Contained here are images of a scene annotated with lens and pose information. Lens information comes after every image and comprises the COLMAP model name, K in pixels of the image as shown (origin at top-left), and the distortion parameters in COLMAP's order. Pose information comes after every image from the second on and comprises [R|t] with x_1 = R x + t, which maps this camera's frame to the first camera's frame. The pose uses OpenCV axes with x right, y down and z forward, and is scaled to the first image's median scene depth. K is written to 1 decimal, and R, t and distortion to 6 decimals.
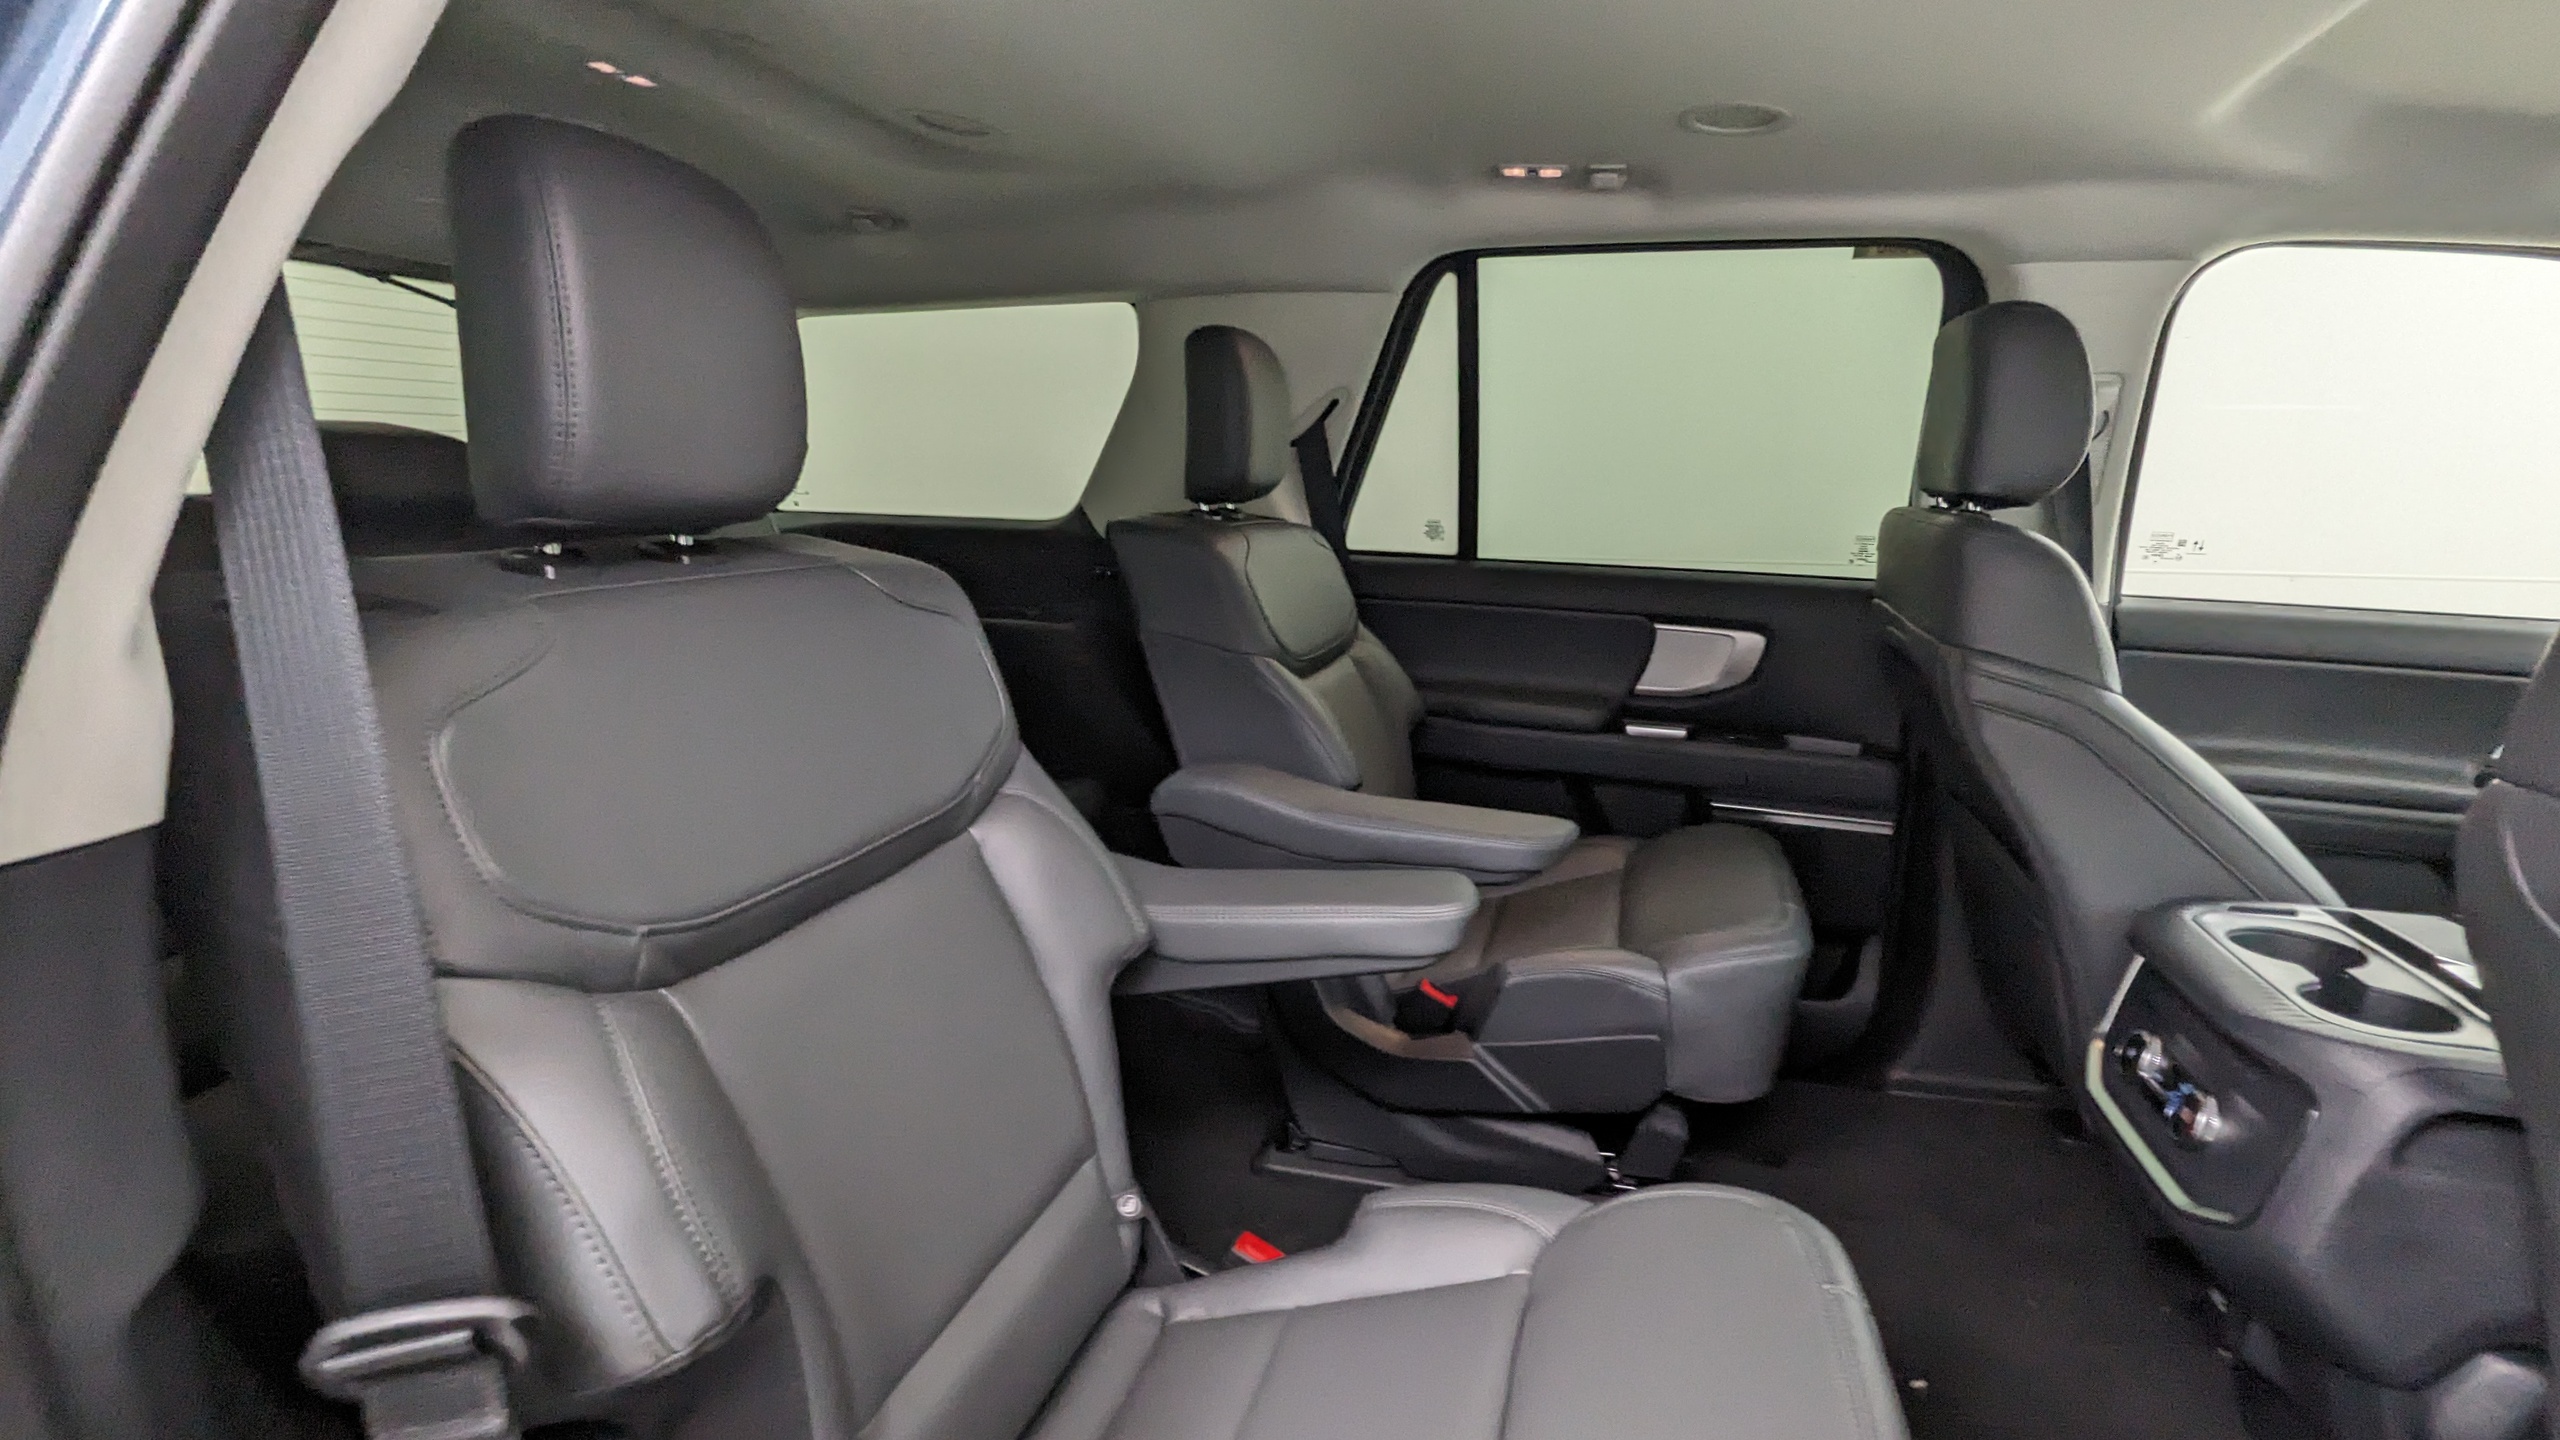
lens RADIAL K [[1225.3, 0, 1278.9], [0, 1225.3, 724.8], [0, 0, 1]] dist [0.002349, -0.000158]
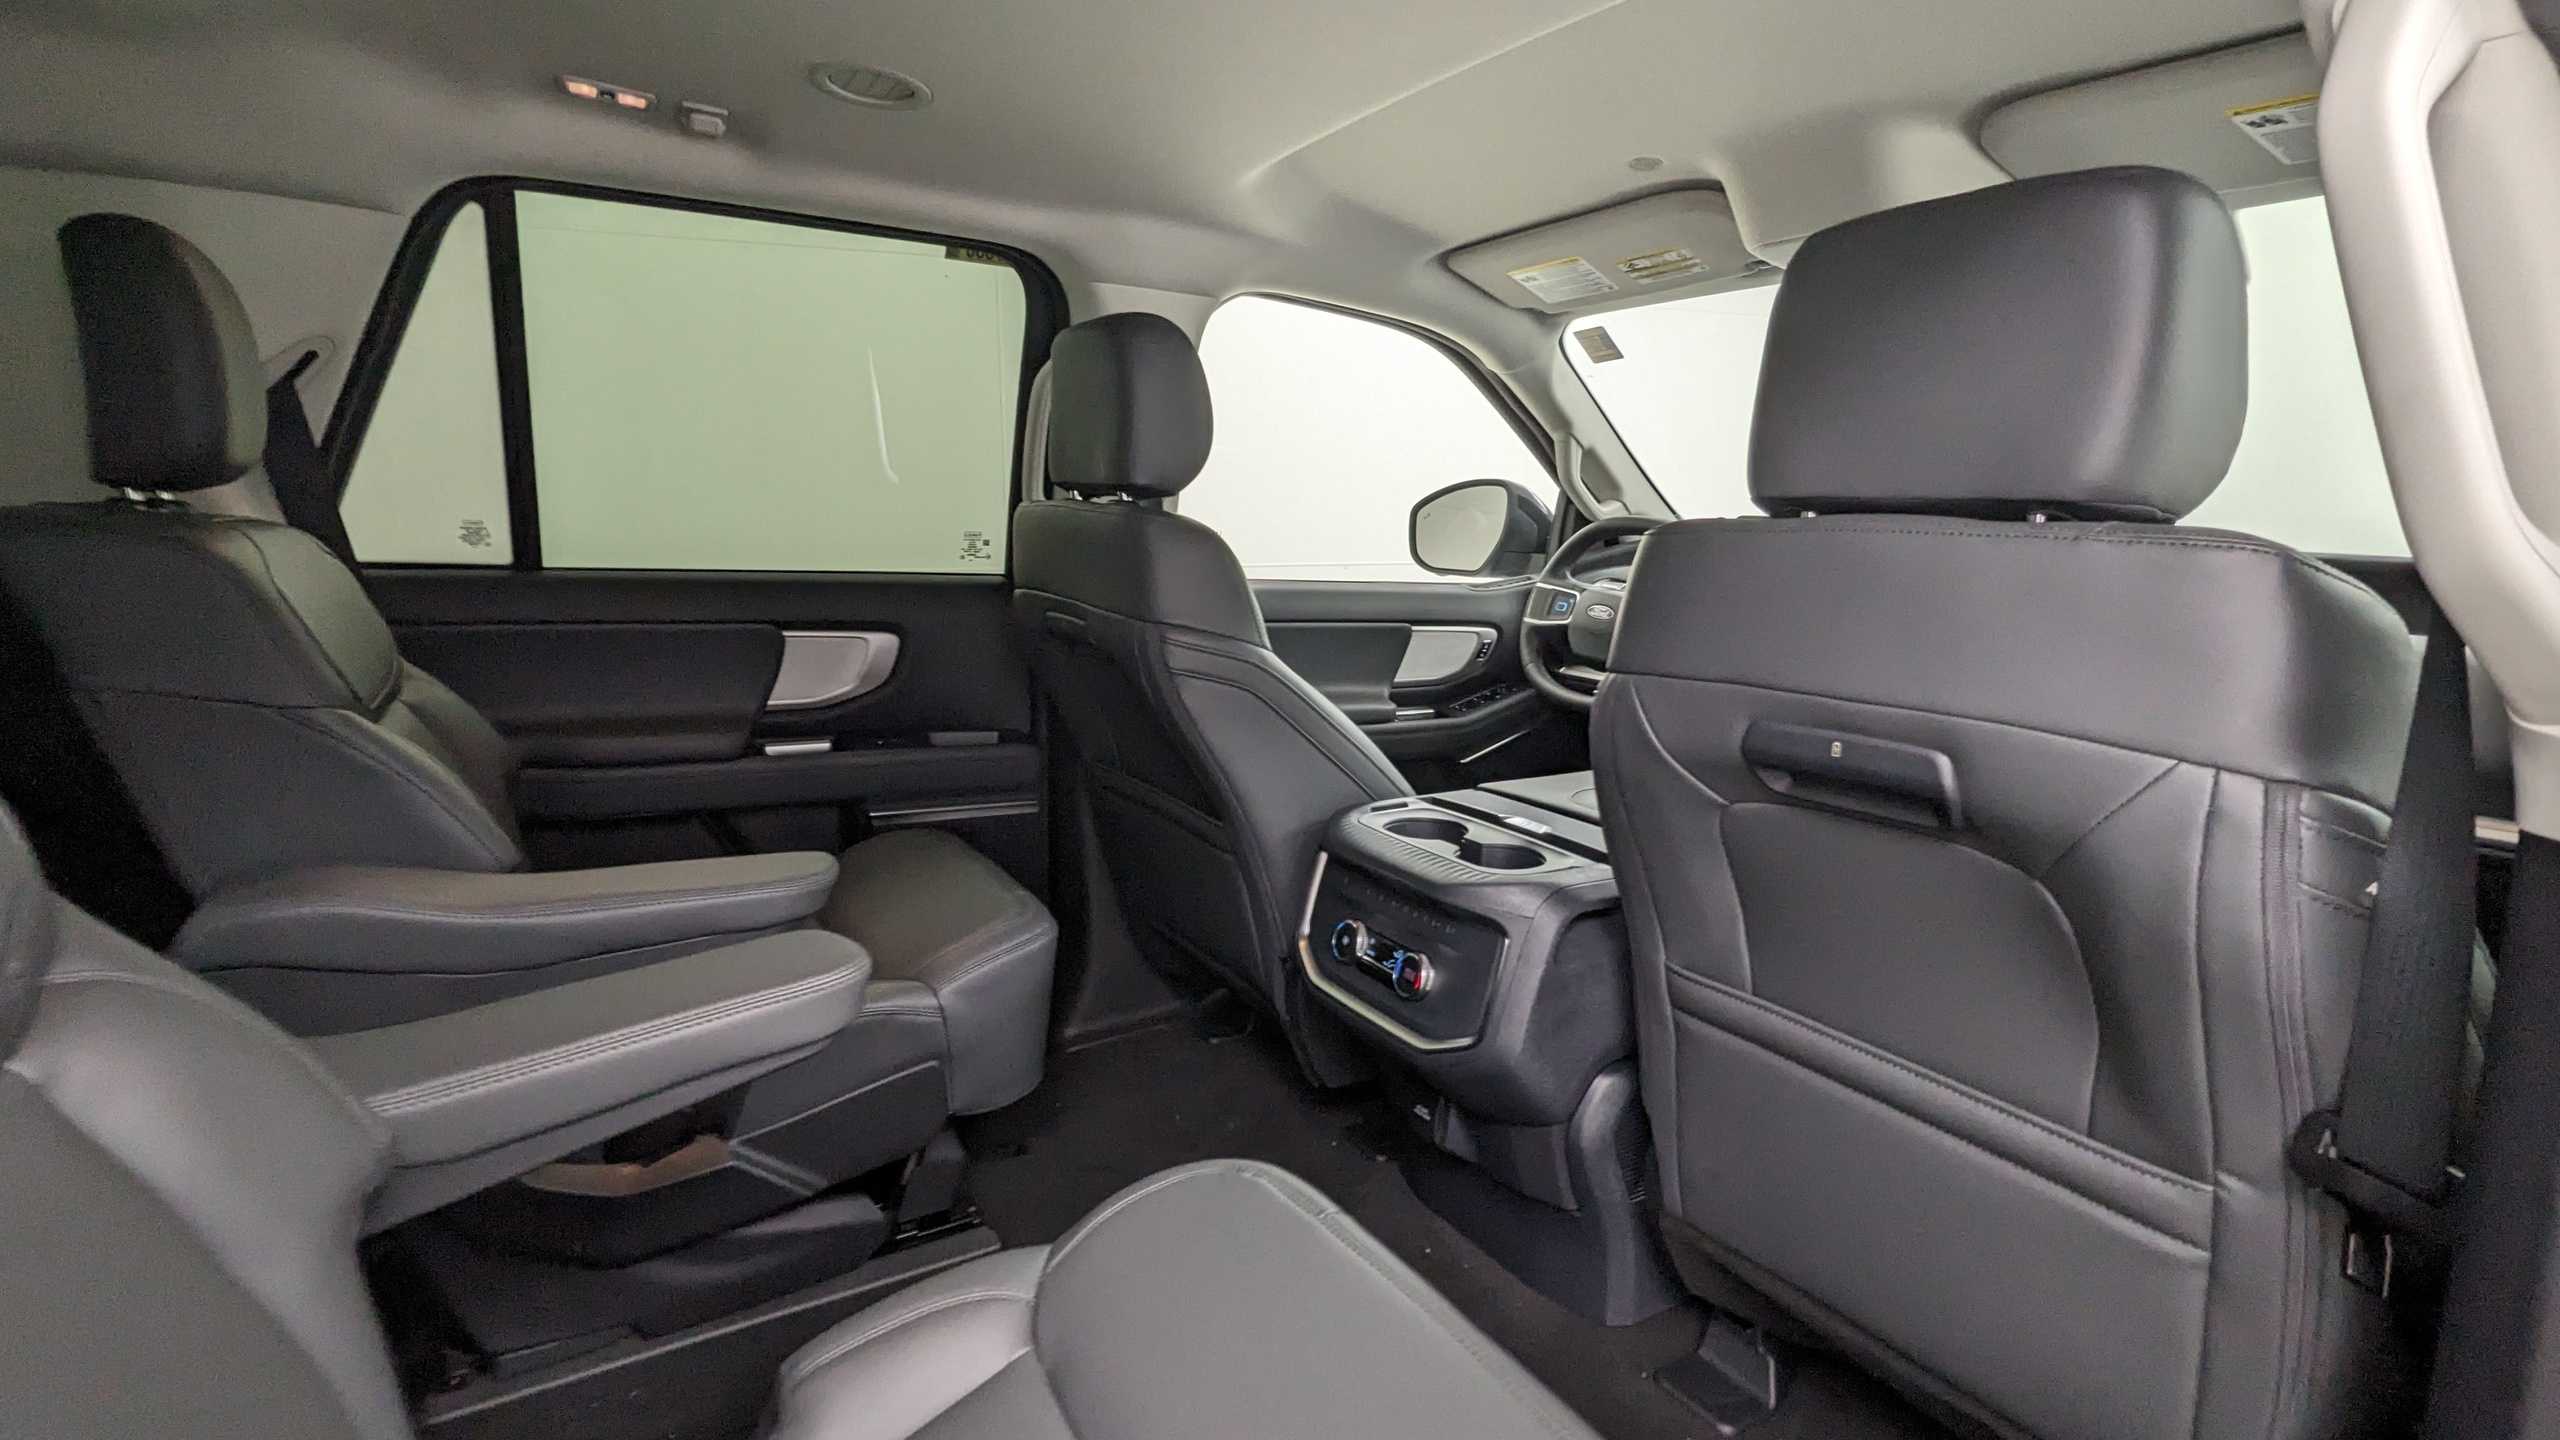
lens RADIAL K [[1232.2, 0, 1280.1], [0, 1232.2, 728.2], [0, 0, 1]] dist [-0.001964, -0.000398]
pose [[0.680967, -0.127813, 0.721074, -0.143285], [0.135038, 0.989682, 0.047897, -0.006069], [-0.719756, 0.064756, 0.691200, 0.131929]]
